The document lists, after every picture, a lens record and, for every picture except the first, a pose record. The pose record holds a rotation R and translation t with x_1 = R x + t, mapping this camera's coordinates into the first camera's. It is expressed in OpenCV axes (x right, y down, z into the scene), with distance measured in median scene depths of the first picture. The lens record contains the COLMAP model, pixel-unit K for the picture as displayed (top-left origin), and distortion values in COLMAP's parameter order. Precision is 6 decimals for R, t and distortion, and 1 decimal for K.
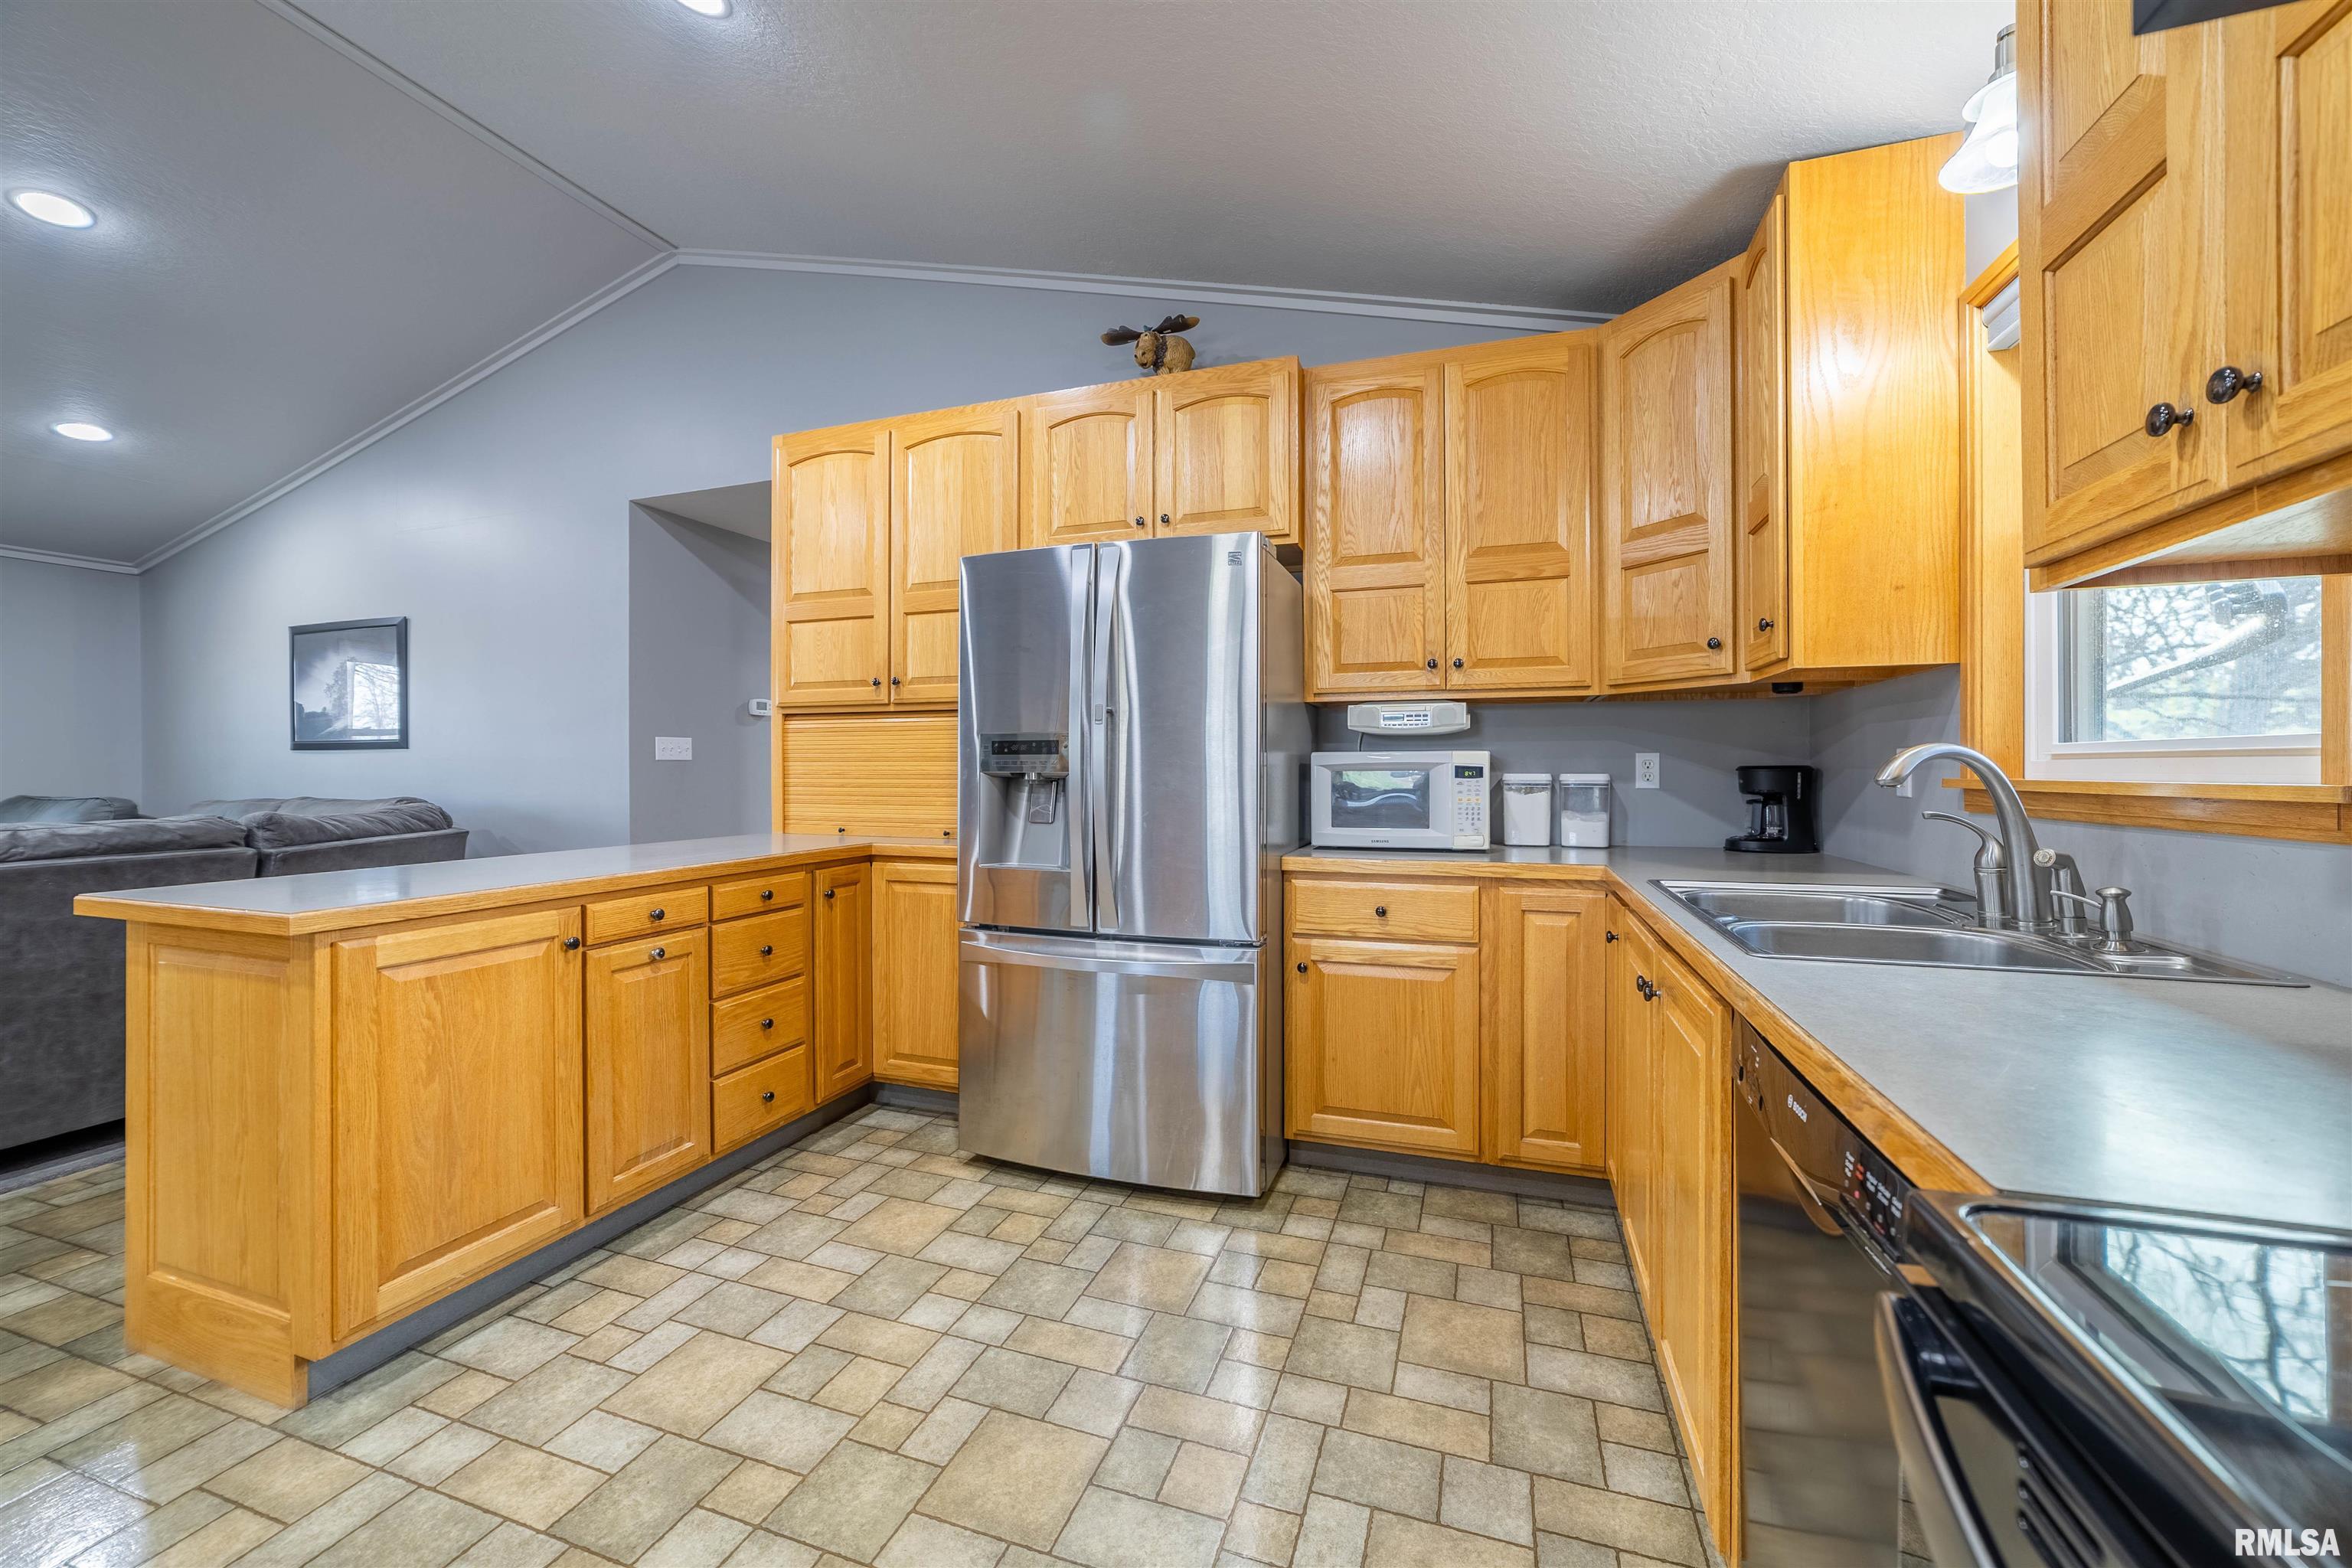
lens RADIAL K [[893.0, 0, 1179.3], [0, 893.0, 773.2], [0, 0, 1]] dist [-0.008883, 0.000486]
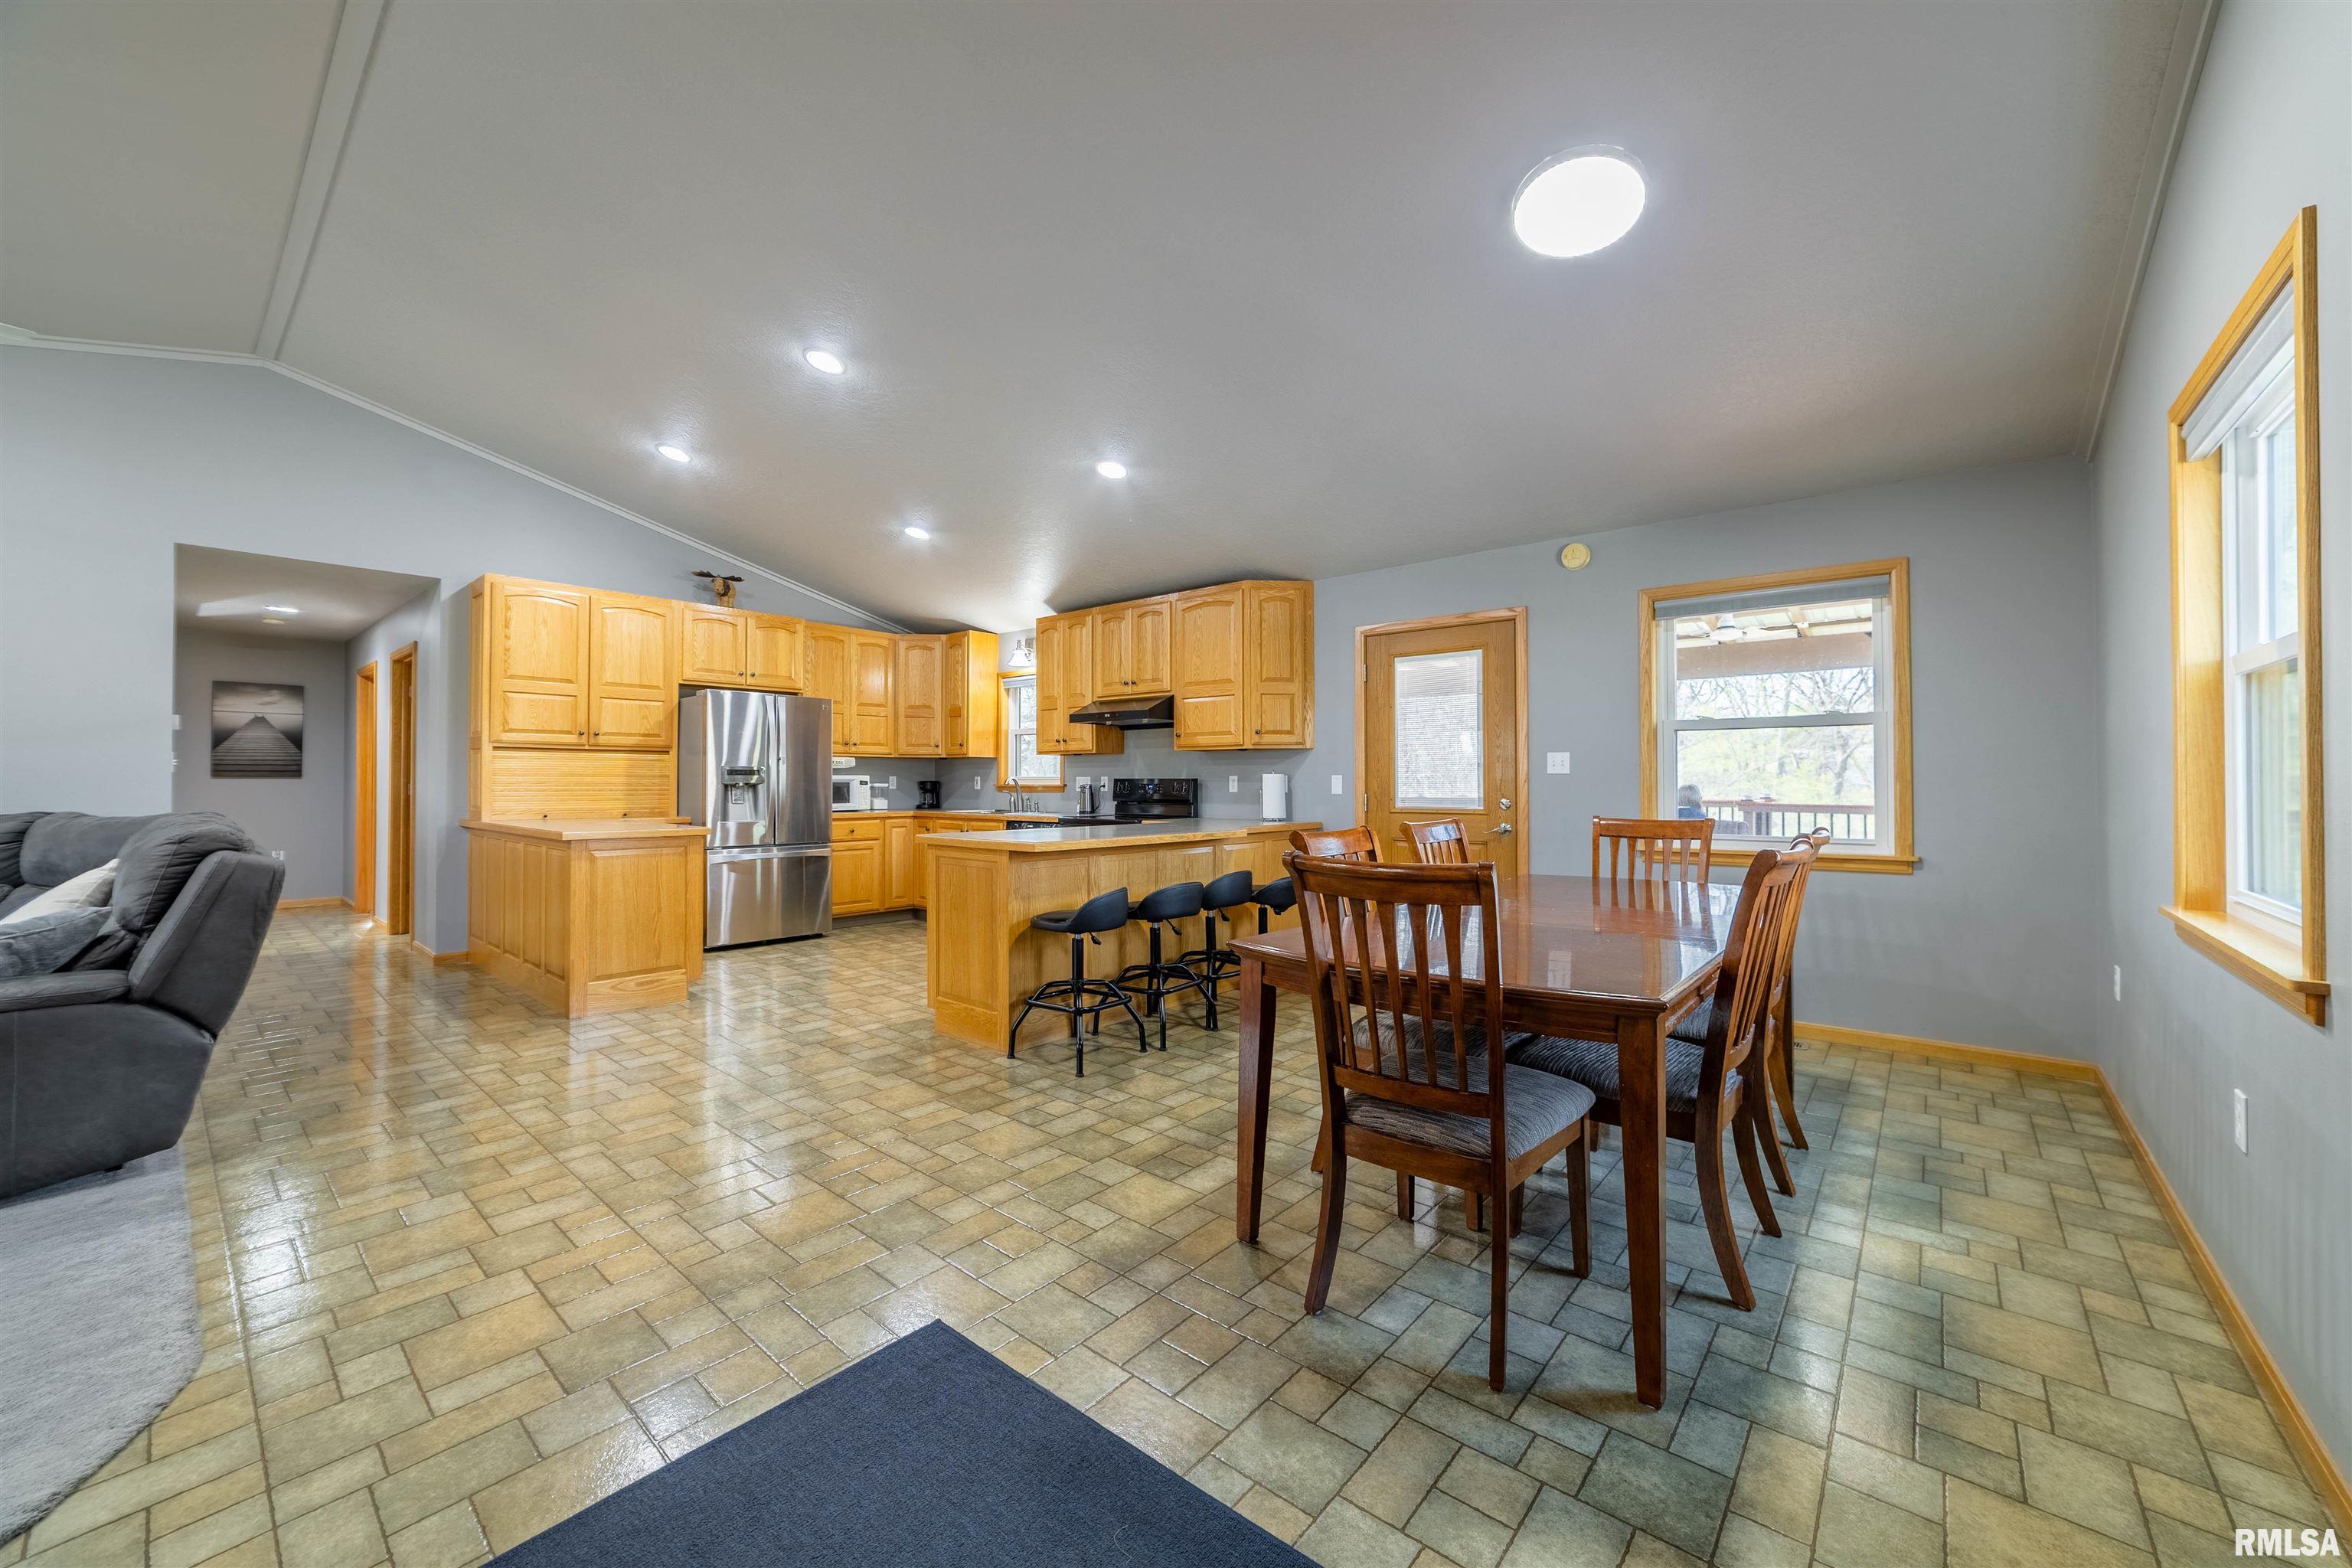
lens RADIAL K [[893.0, 0, 1172.4], [0, 893.0, 778.1], [0, 0, 1]] dist [-0.008883, 0.000486]
pose [[0.378193, 0.007459, 0.925697, -2.091916], [0.002792, 0.999954, -0.009198, 0.014120], [-0.925722, 0.006063, 0.378155, -1.066317]]
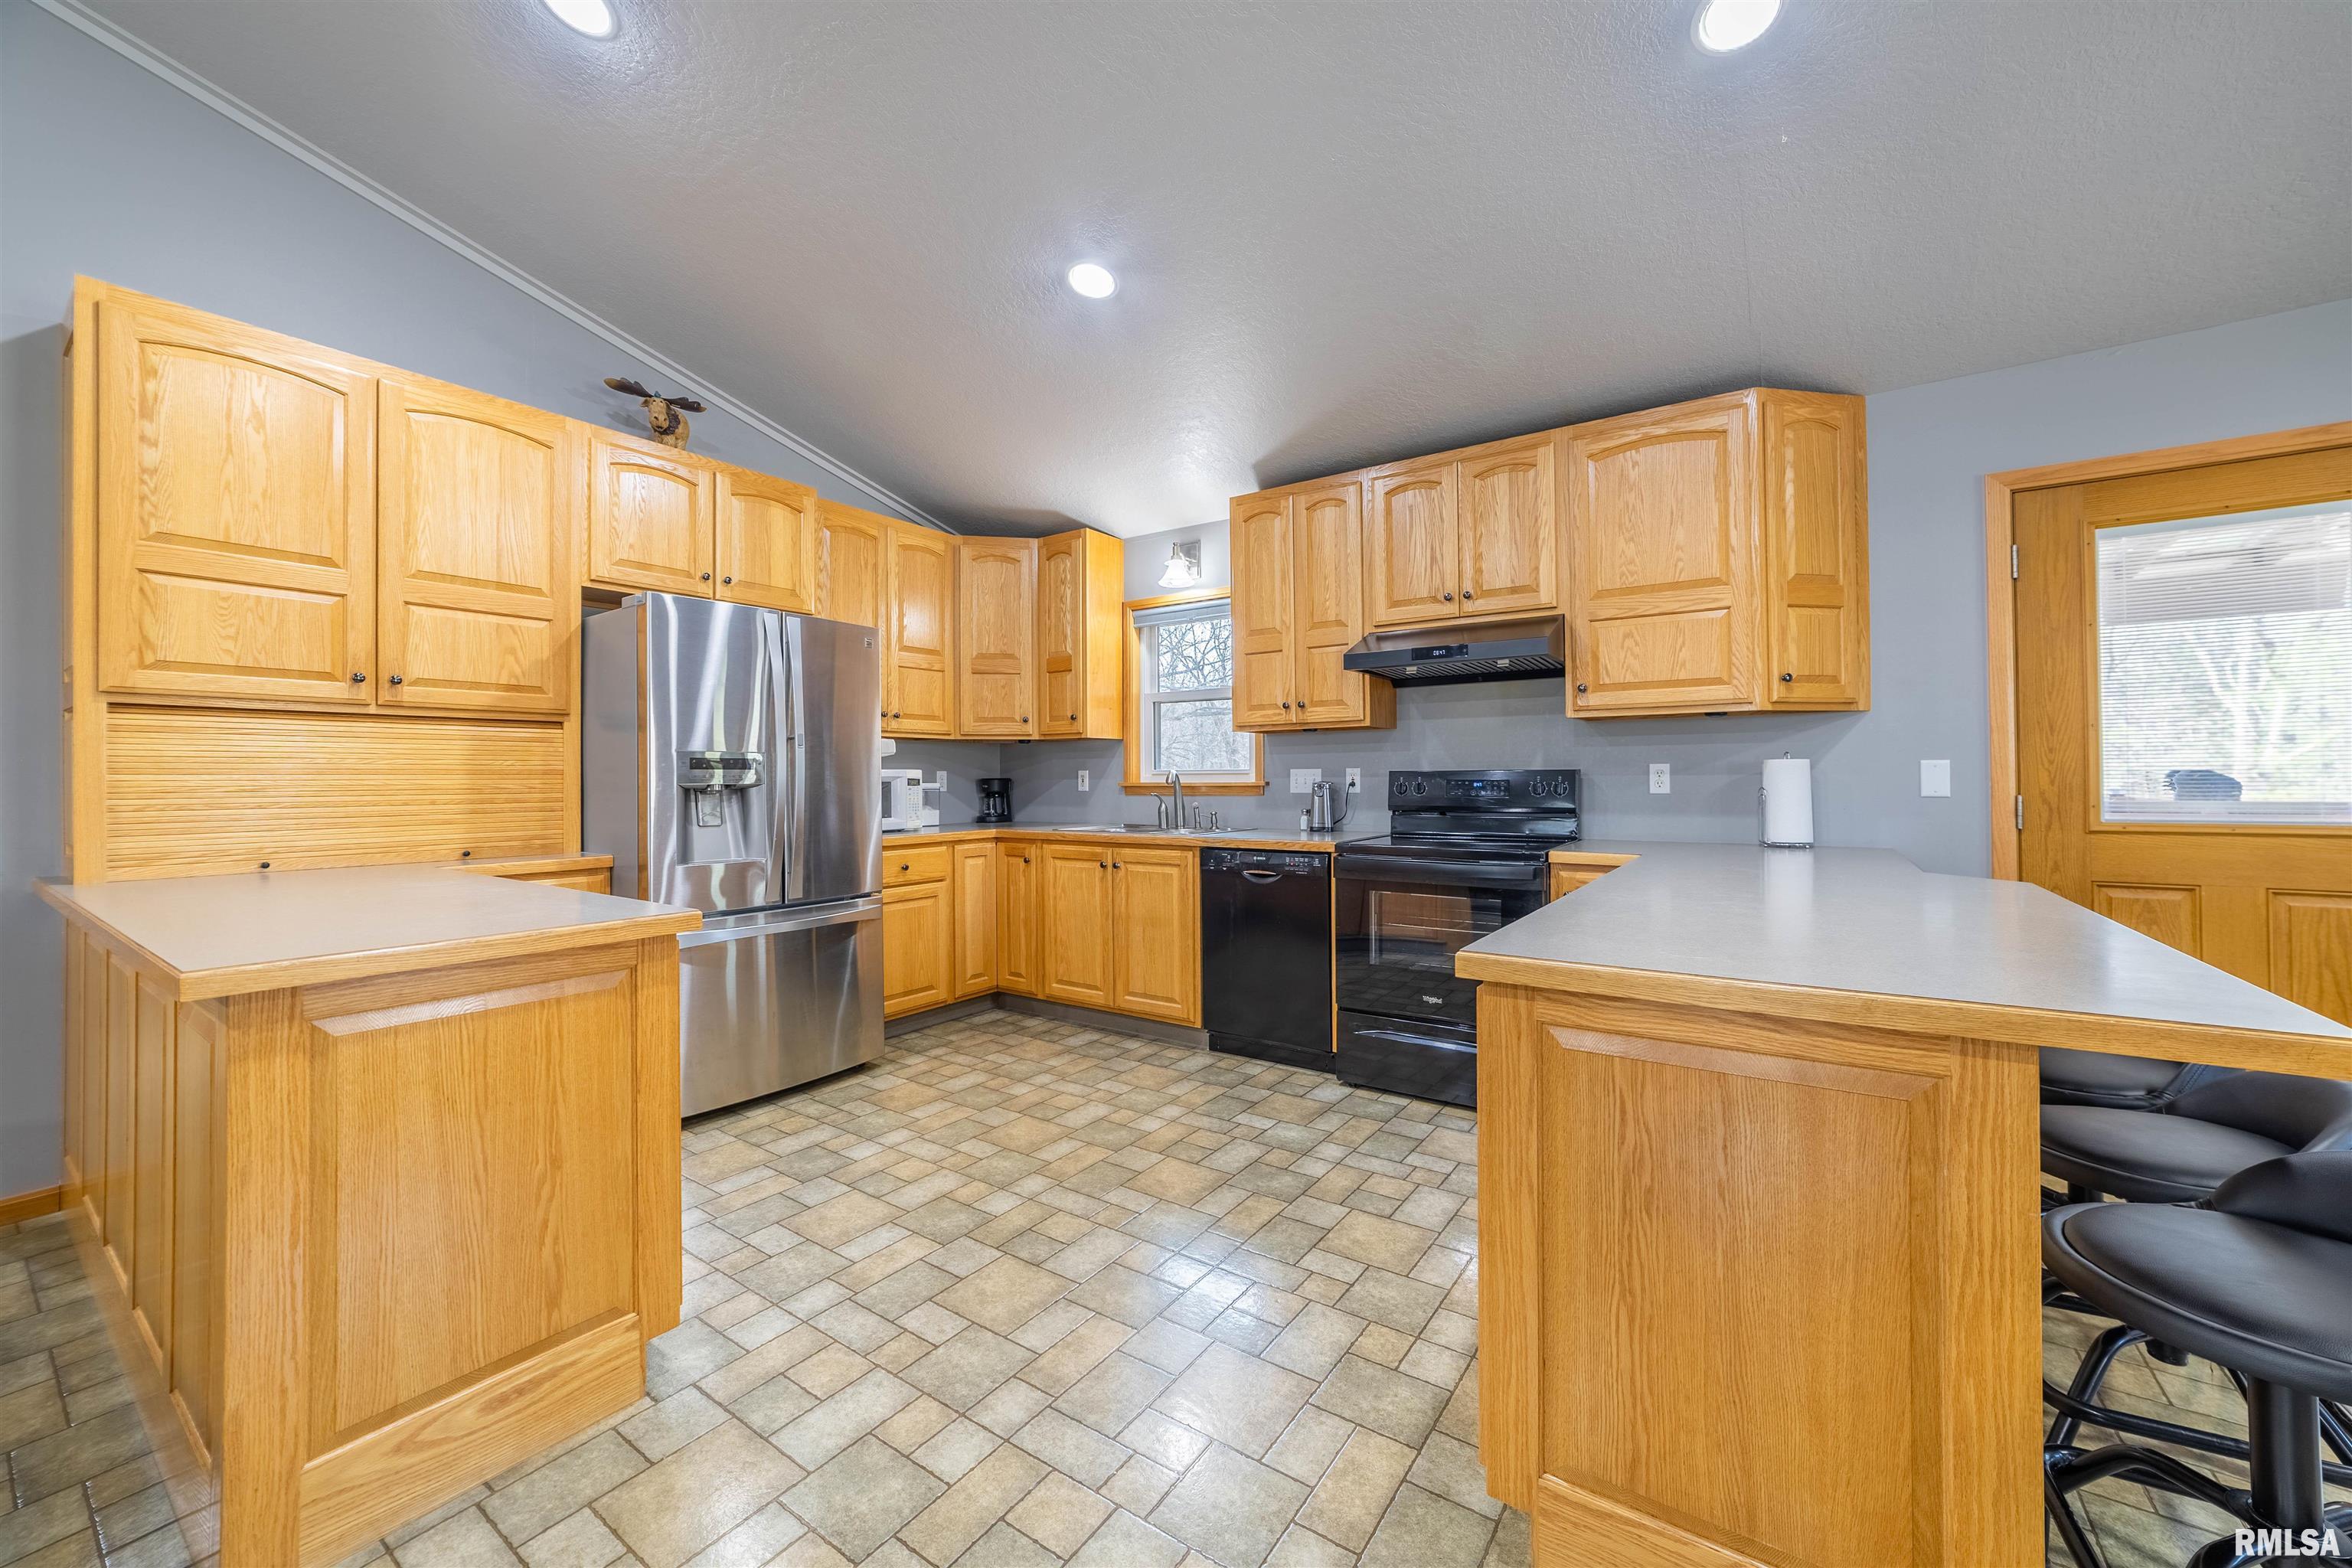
lens RADIAL K [[893.0, 0, 1182.3], [0, 893.0, 775.0], [0, 0, 1]] dist [-0.008883, 0.000486]
pose [[0.275137, 0.003182, 0.961400, -1.228423], [0.011538, 0.999912, -0.006612, 0.002548], [-0.961336, 0.012912, 0.275076, 0.065183]]
